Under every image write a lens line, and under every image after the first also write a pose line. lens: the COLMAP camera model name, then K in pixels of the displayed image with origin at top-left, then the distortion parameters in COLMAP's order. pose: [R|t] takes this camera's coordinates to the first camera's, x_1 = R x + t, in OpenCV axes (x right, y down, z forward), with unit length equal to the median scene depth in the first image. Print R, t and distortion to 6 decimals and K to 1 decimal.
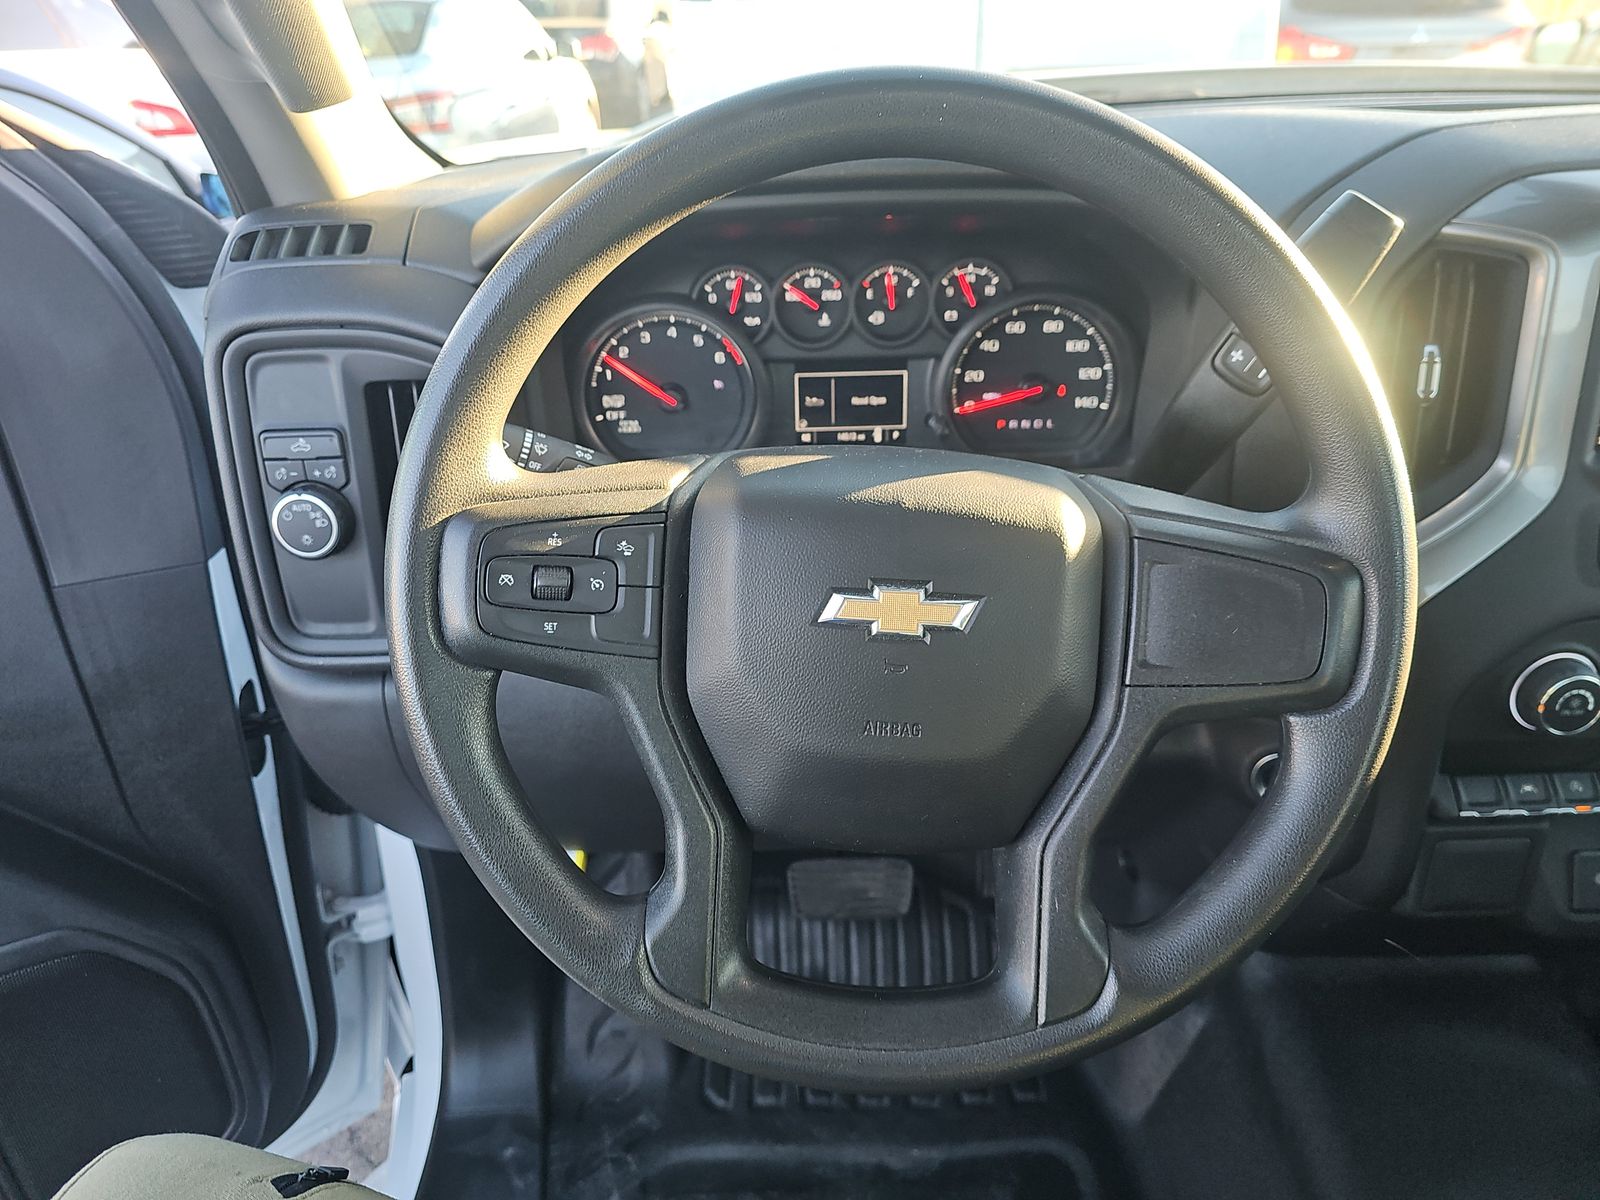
lens RADIAL K [[1063.8, 0, 803.0], [0, 1063.8, 599.2], [0, 0, 1]] dist [-0.001547, 0.000029]
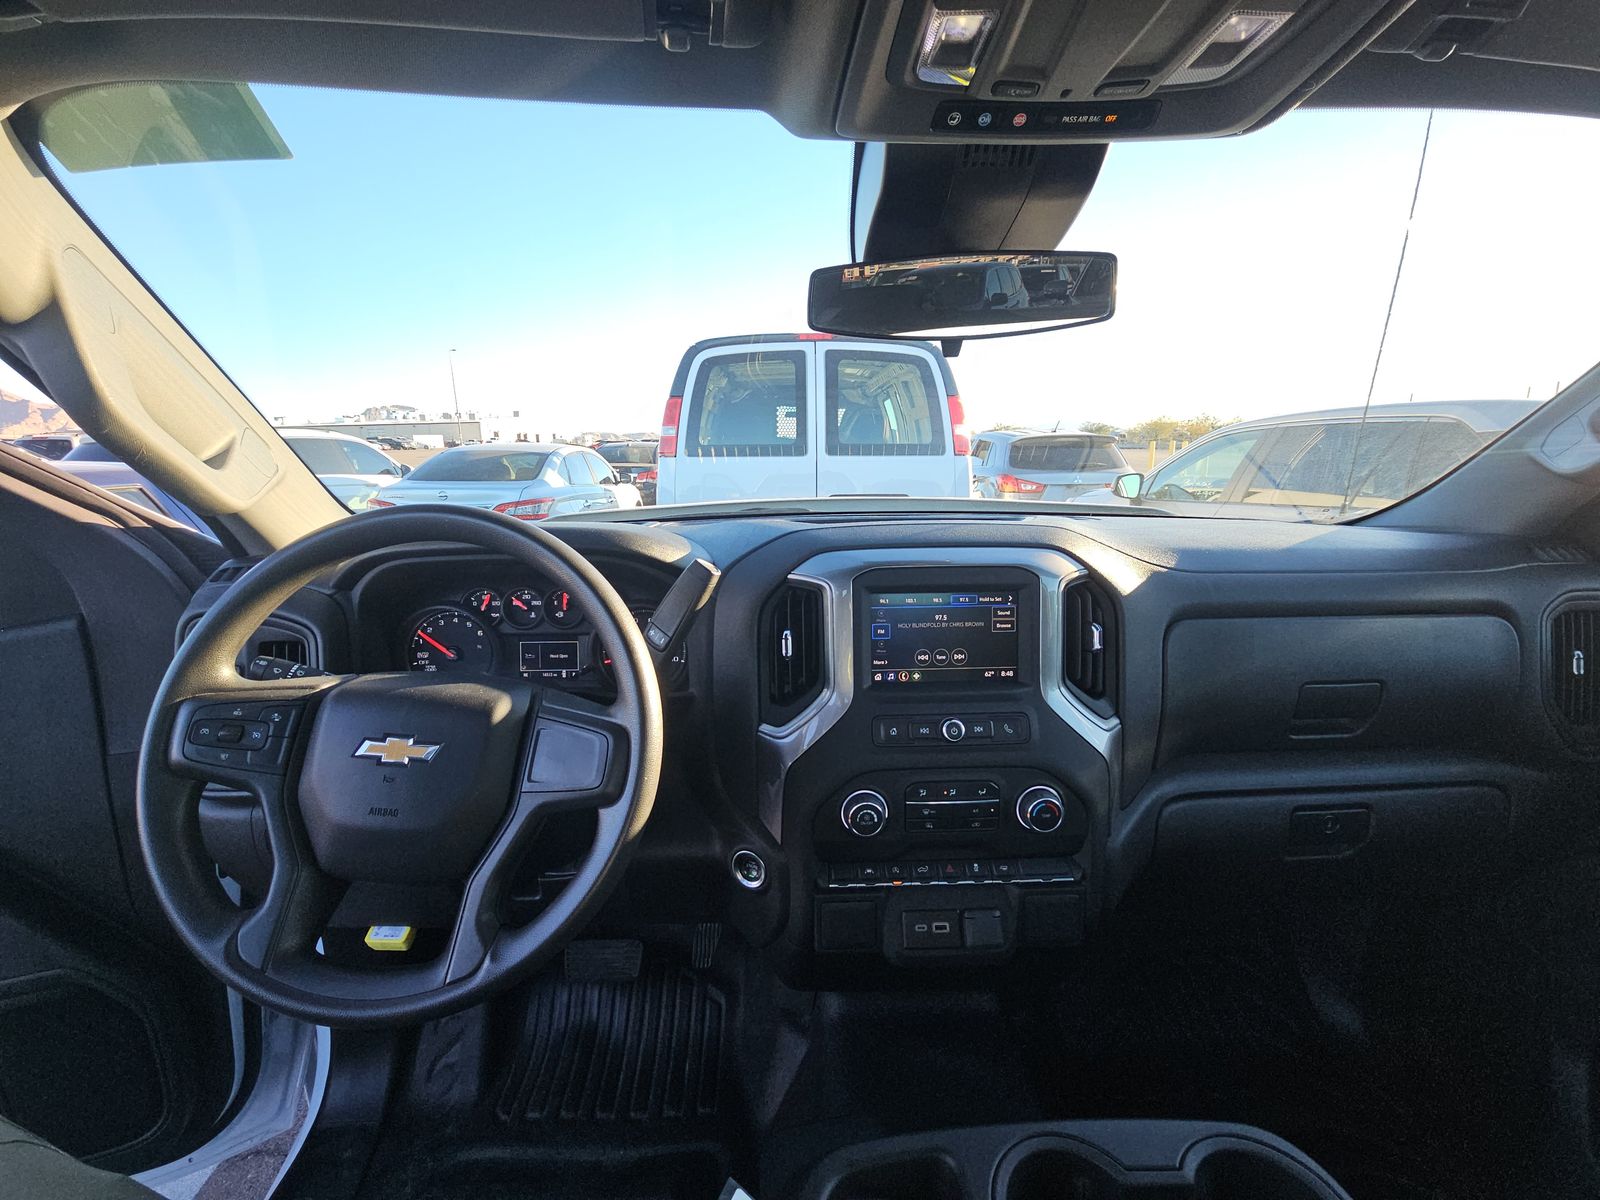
lens RADIAL K [[645.1, 0, 797.0], [0, 645.1, 593.3], [0, 0, 1]] dist [-0.014790, -0.000602]
pose [[0.999286, 0.016120, 0.034183, 0.463267], [-0.005133, 0.953982, -0.299821, 0.051103], [-0.037443, 0.299431, 0.953383, -0.157157]]
